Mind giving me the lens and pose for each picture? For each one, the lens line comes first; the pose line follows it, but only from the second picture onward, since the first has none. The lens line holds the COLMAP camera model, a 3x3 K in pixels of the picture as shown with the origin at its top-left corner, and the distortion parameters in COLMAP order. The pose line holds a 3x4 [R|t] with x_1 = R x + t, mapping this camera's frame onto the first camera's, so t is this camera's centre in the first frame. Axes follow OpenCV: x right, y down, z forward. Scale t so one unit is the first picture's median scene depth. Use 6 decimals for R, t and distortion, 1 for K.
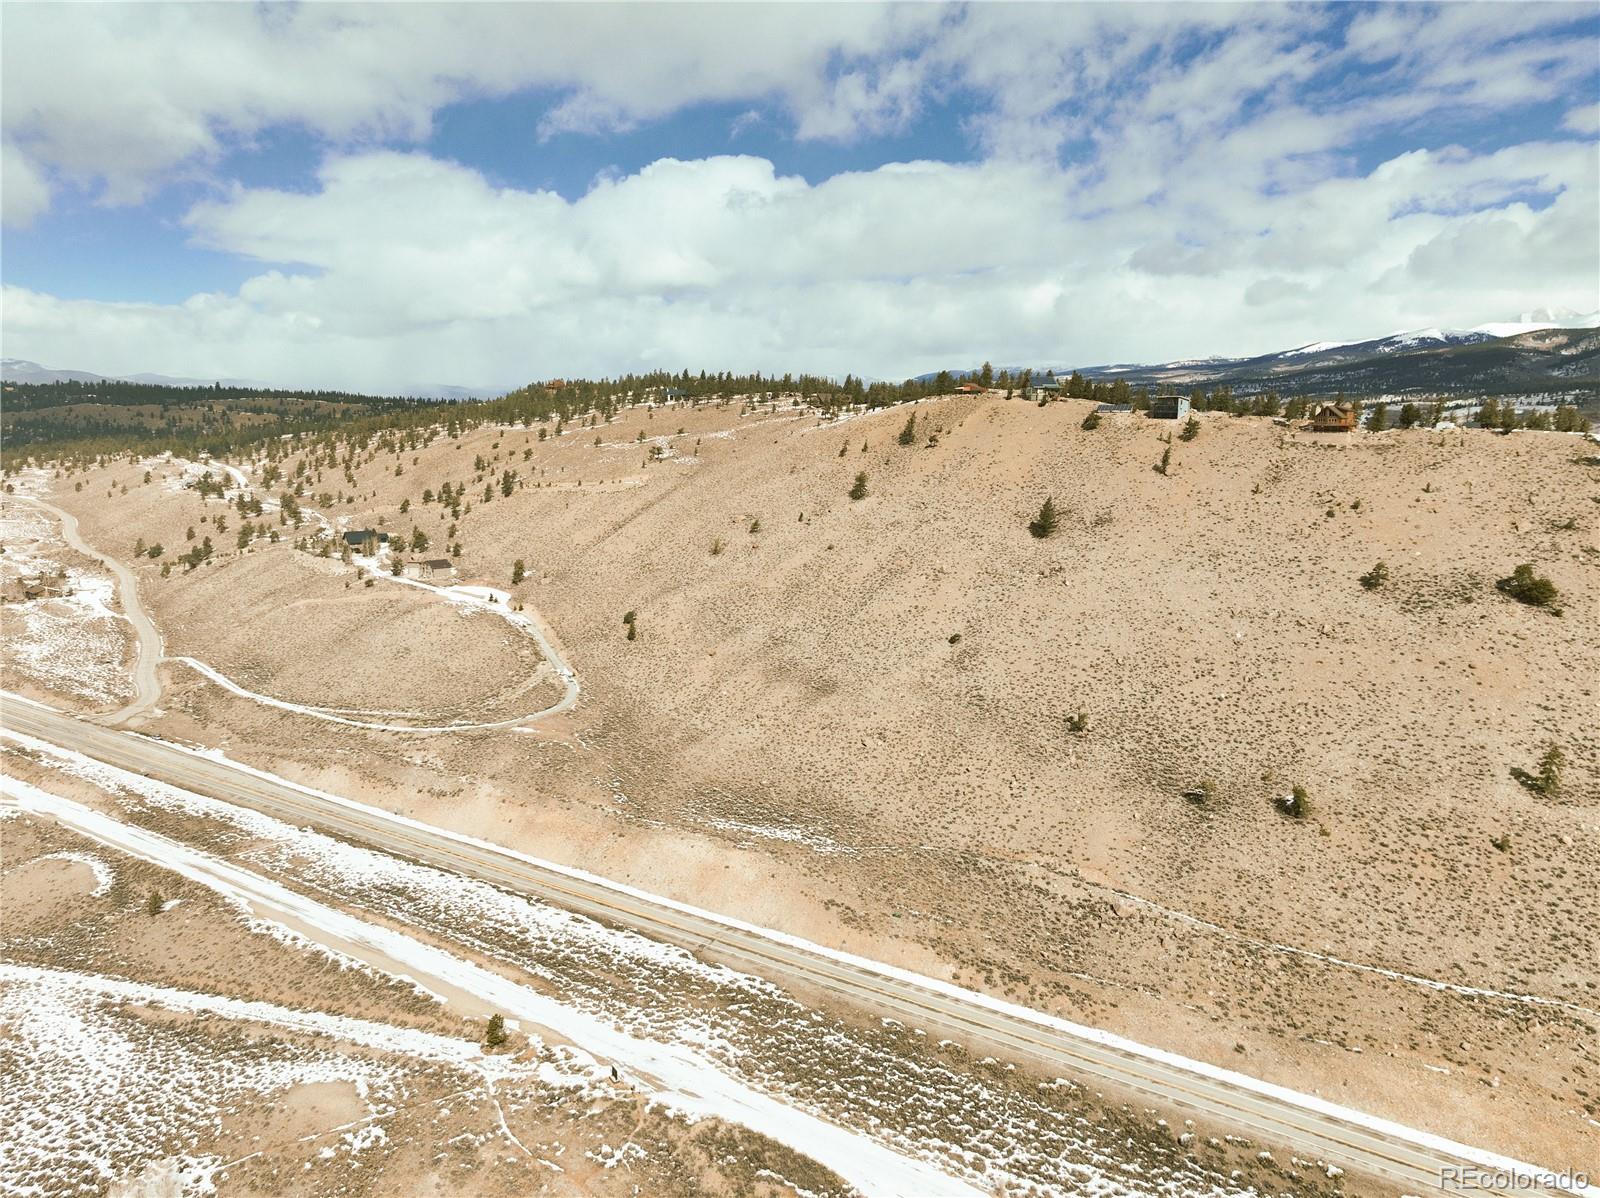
lens RADIAL K [[1129.7, 0, 800.0], [0, 1129.7, 599.0], [0, 0, 1]] dist [-0.001165, 0.017998]
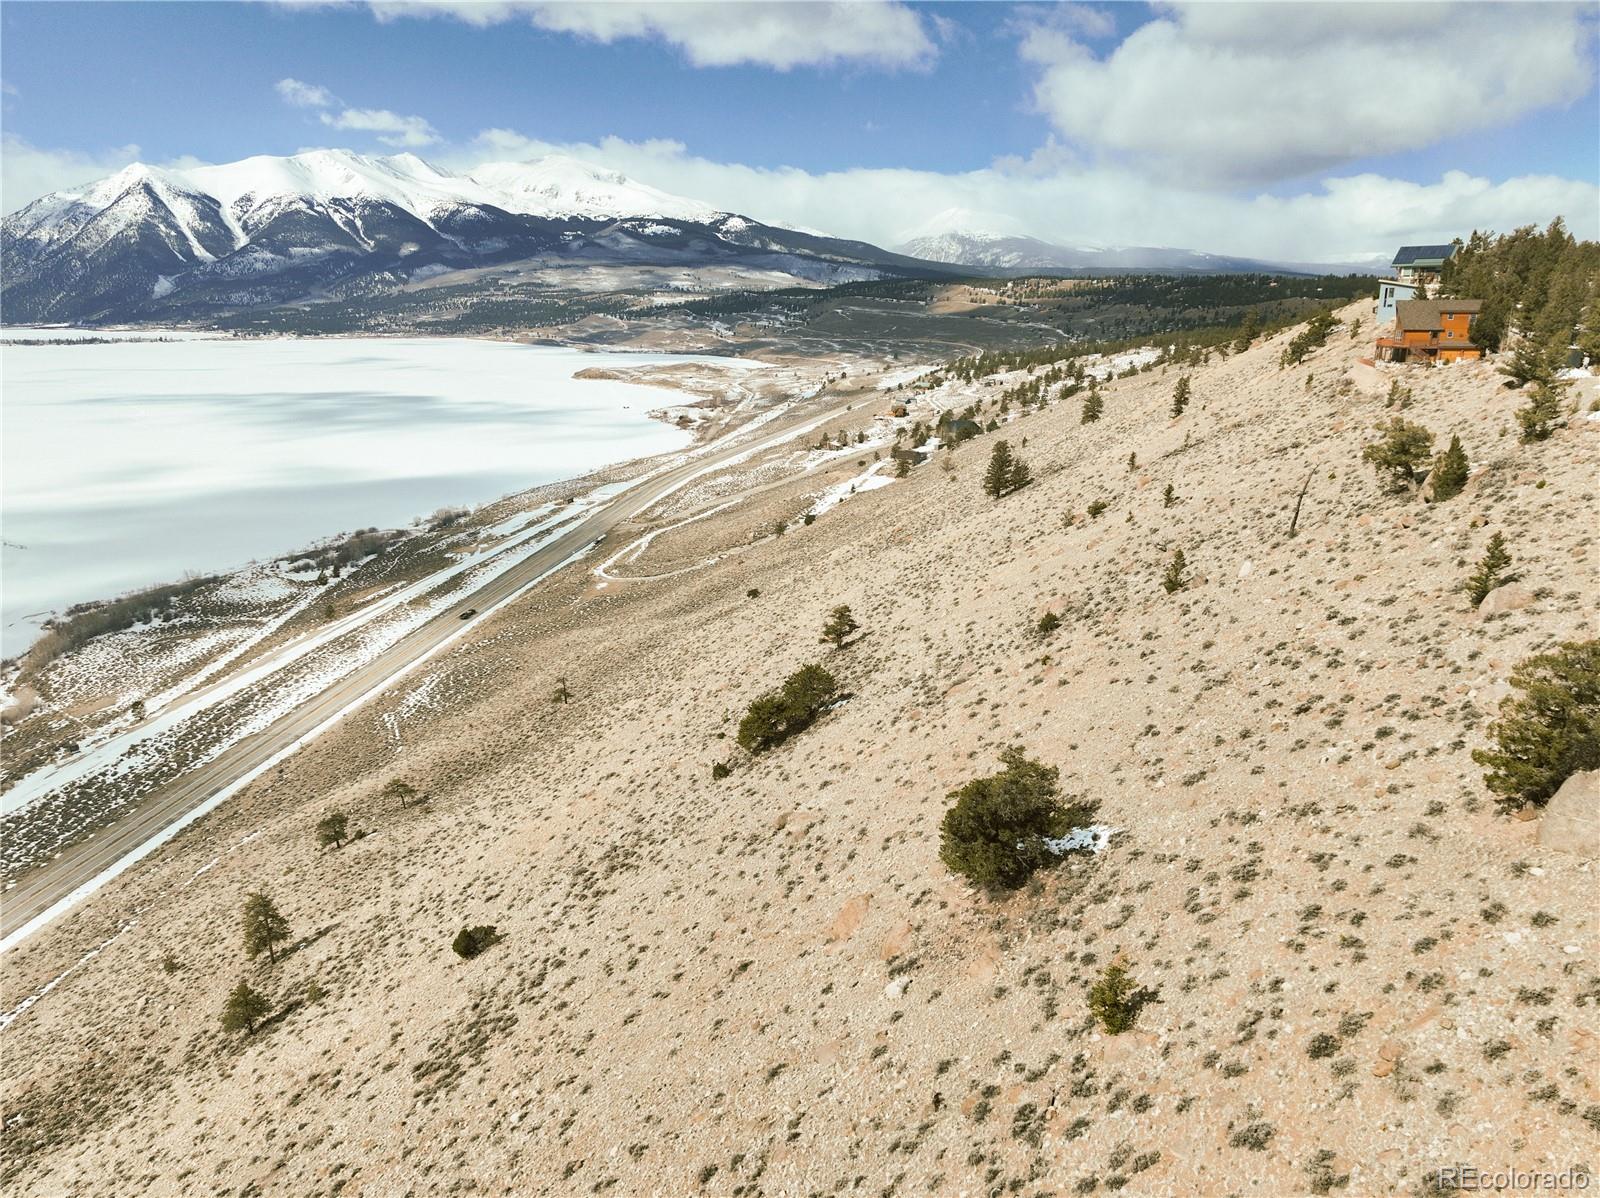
lens RADIAL K [[1129.7, 0, 795.8], [0, 1129.7, 600.8], [0, 0, 1]] dist [0.005660, 0.007108]
pose [[0.407927, 0.232630, -0.882881, 1.137673], [-0.148290, 0.971037, 0.187343, -0.152484], [0.900892, 0.054500, 0.430609, 0.891618]]
